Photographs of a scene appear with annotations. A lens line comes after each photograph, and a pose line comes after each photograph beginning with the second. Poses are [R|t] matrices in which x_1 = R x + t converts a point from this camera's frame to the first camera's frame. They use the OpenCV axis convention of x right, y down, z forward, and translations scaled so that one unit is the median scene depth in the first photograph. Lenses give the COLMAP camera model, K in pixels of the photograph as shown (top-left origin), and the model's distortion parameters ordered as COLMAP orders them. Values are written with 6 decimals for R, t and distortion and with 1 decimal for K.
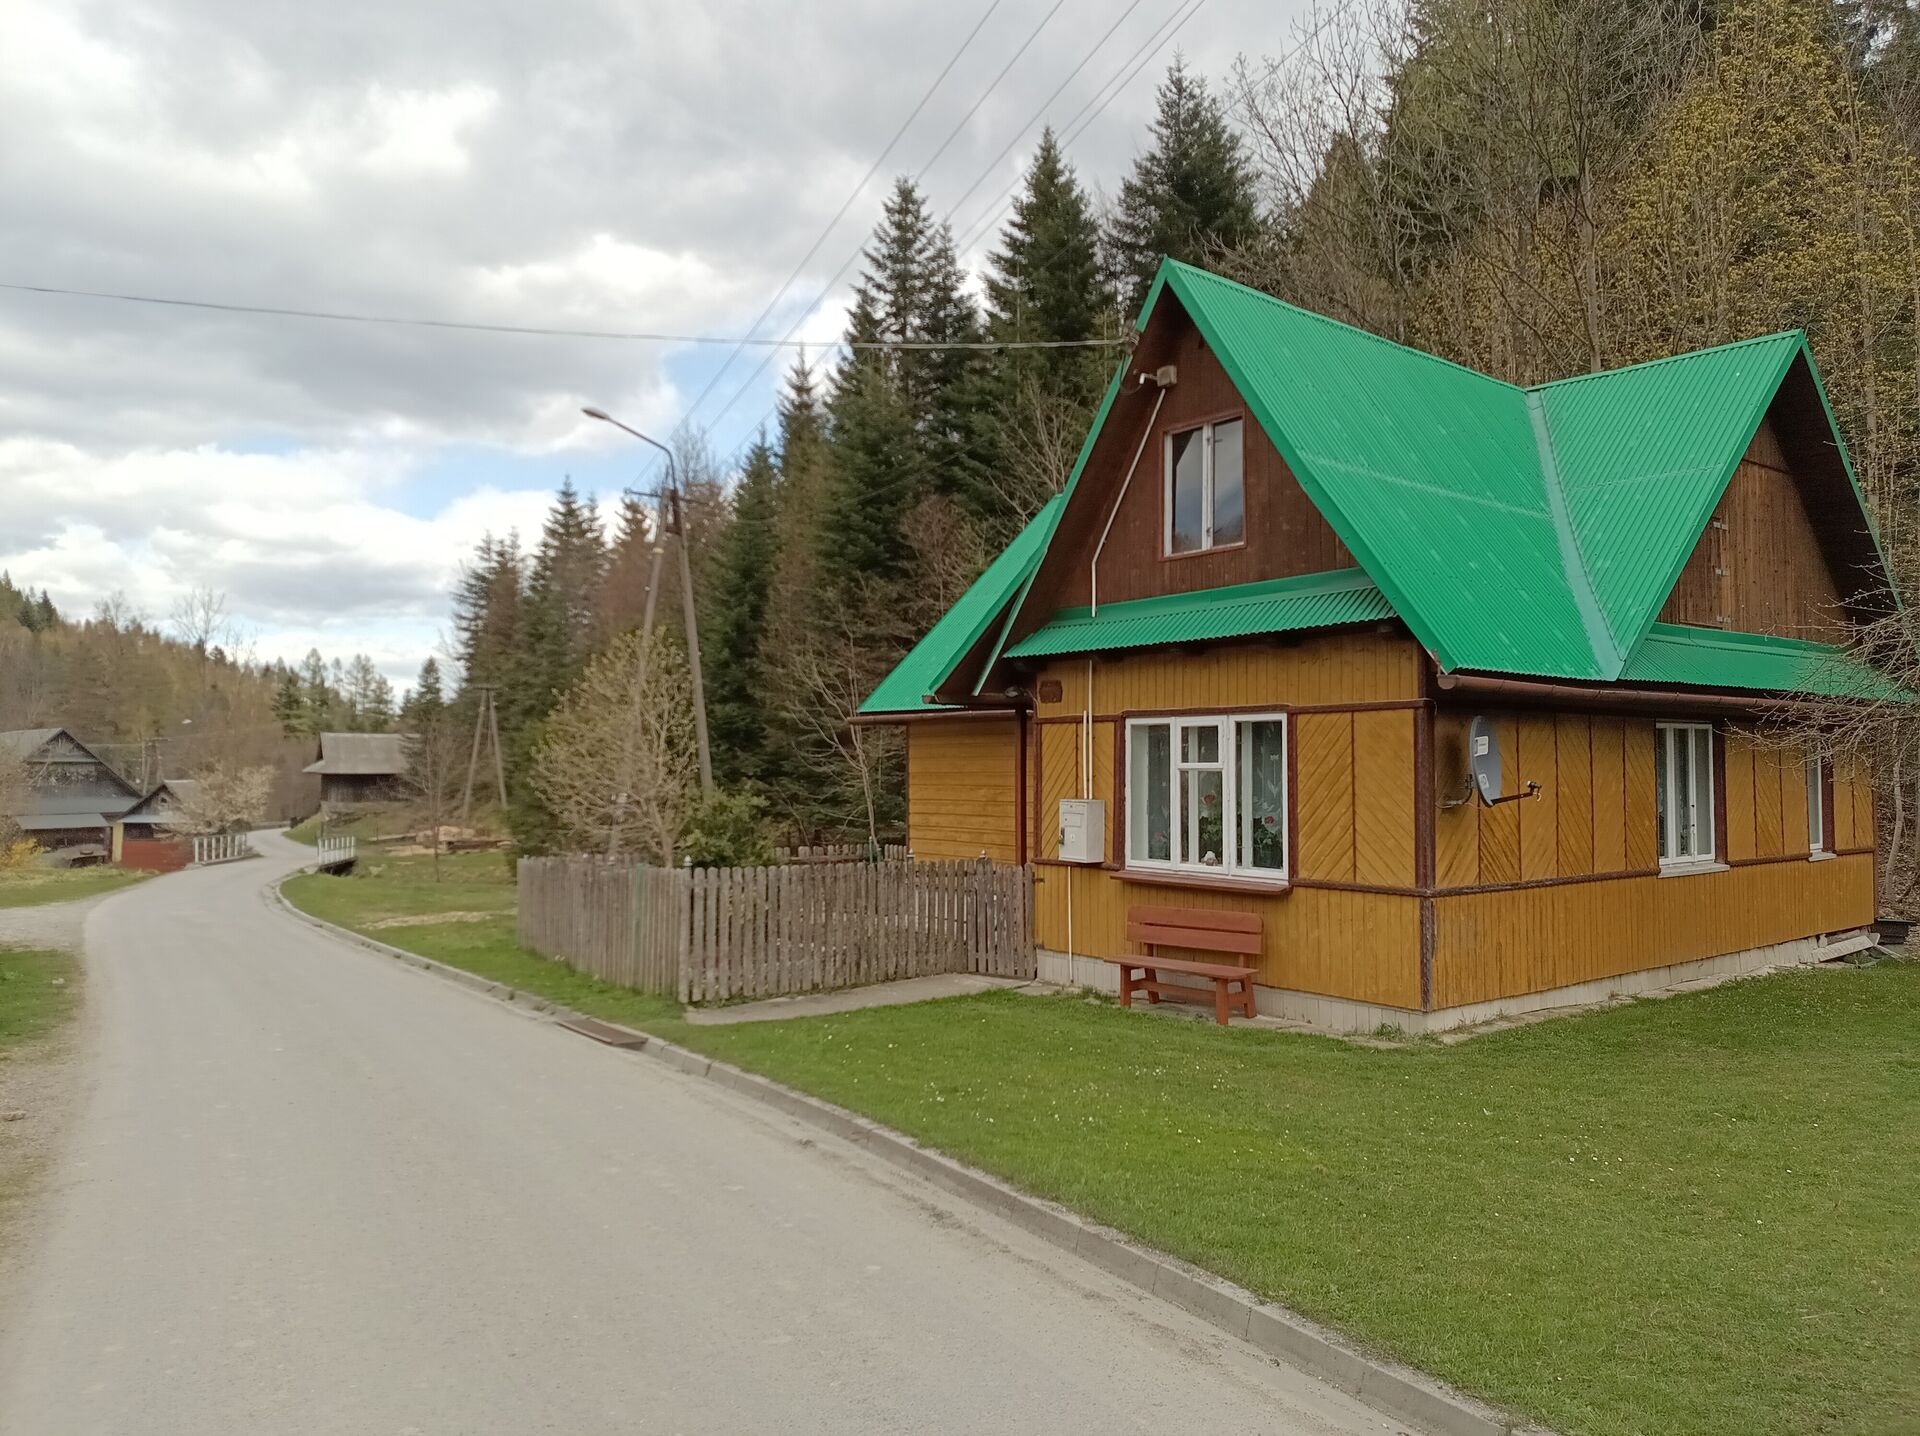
lens RADIAL K [[1345.7, 0, 962.1], [0, 1345.7, 725.1], [0, 0, 1]] dist [0.068958, 0.001119]
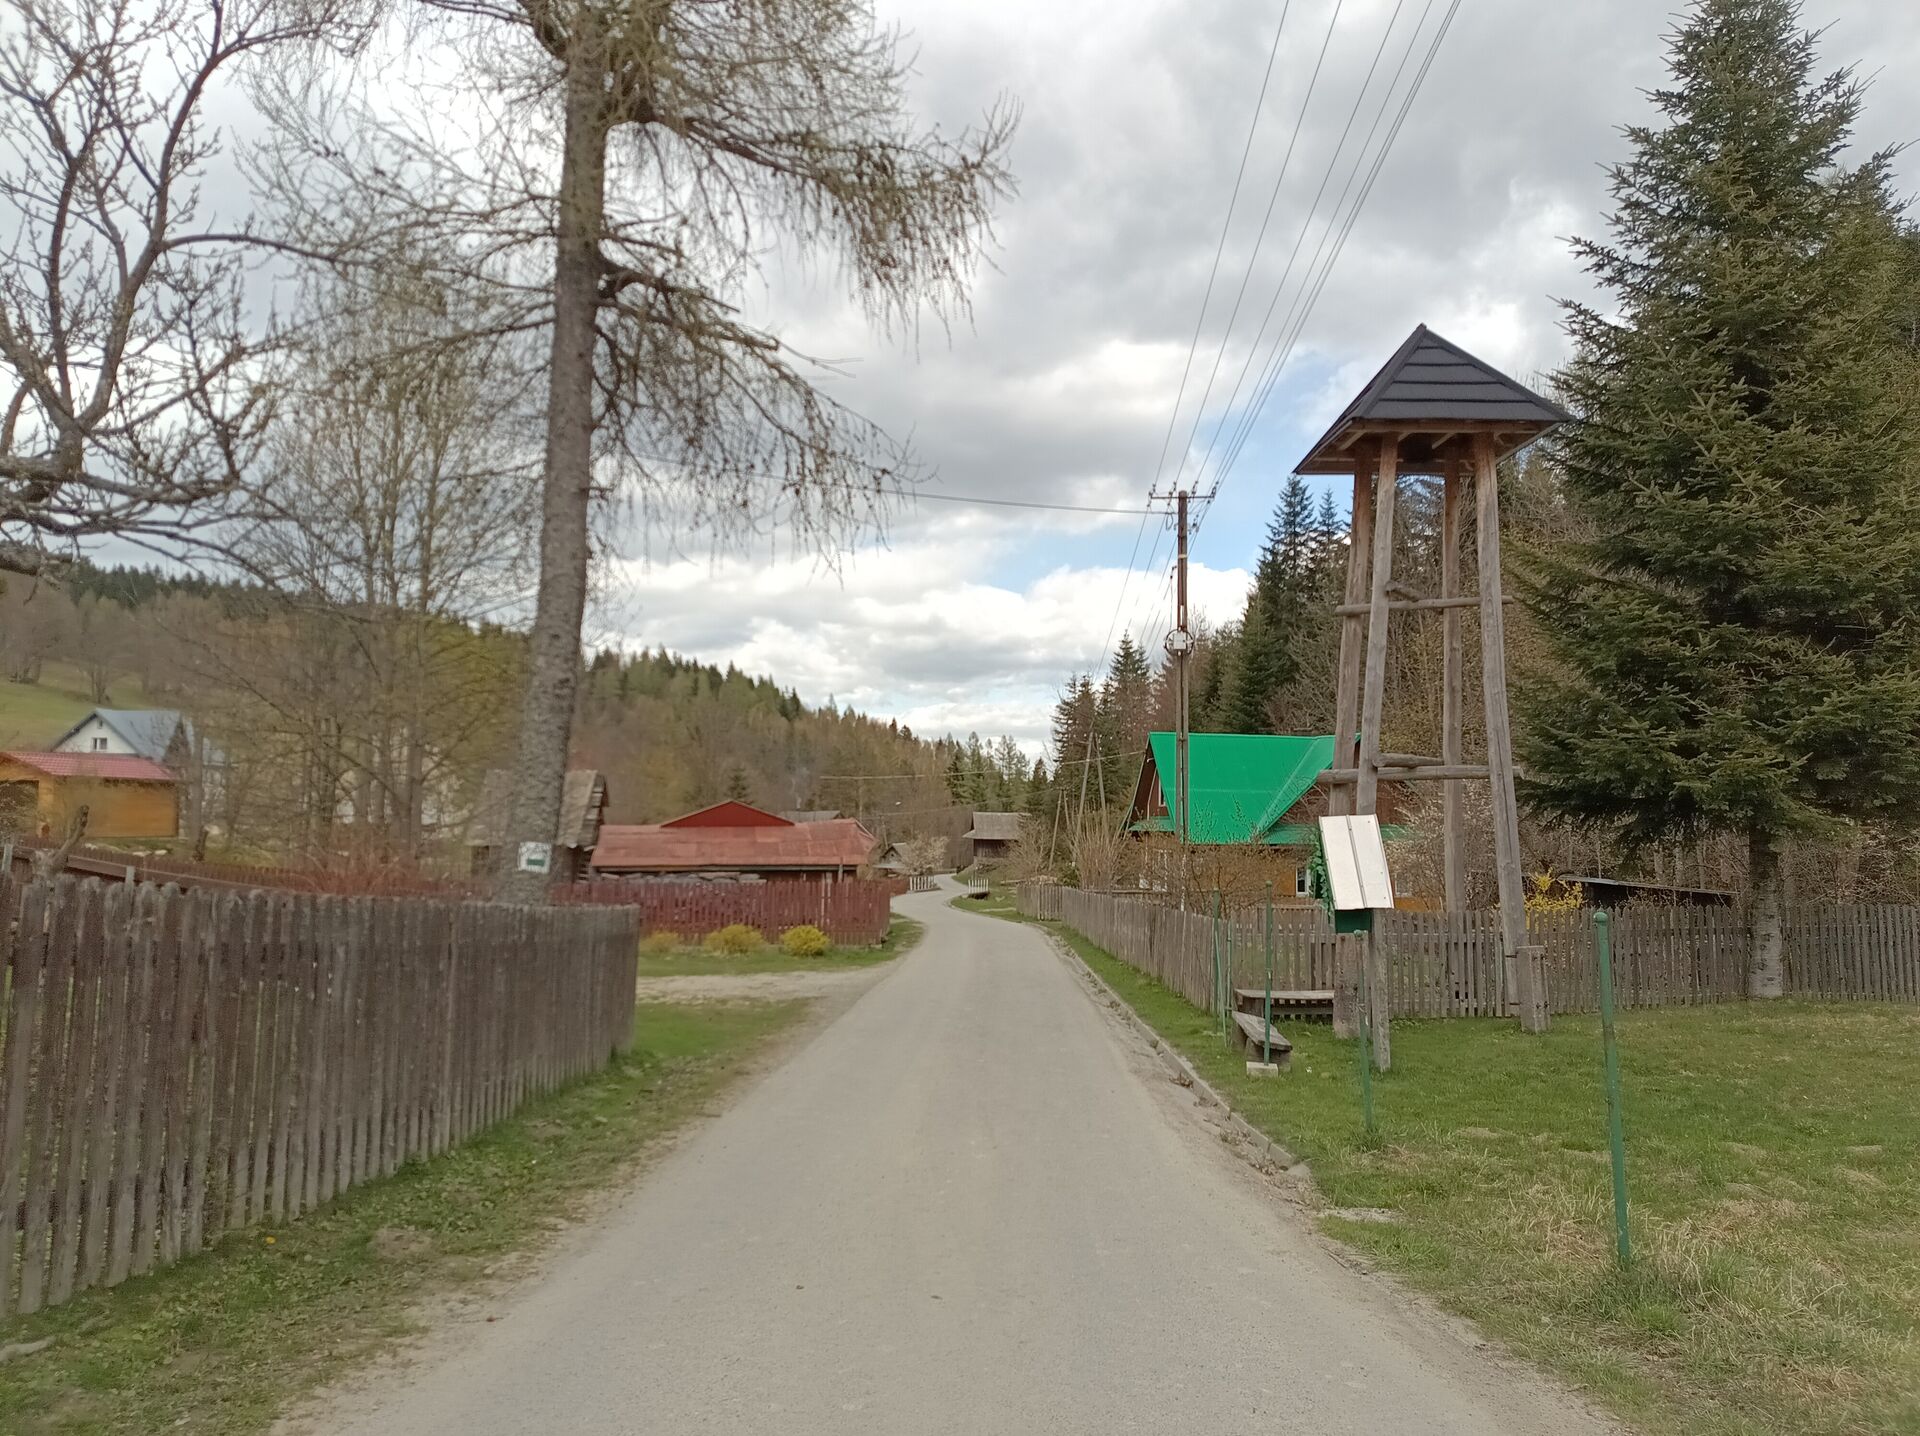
lens RADIAL K [[1345.7, 0, 961.3], [0, 1345.7, 718.6], [0, 0, 1]] dist [0.068958, 0.001119]
pose [[0.898747, -0.028860, -0.437517, 0.171410], [0.008207, 0.998764, -0.049024, -0.023317], [0.438391, 0.040469, 0.897873, -0.343386]]
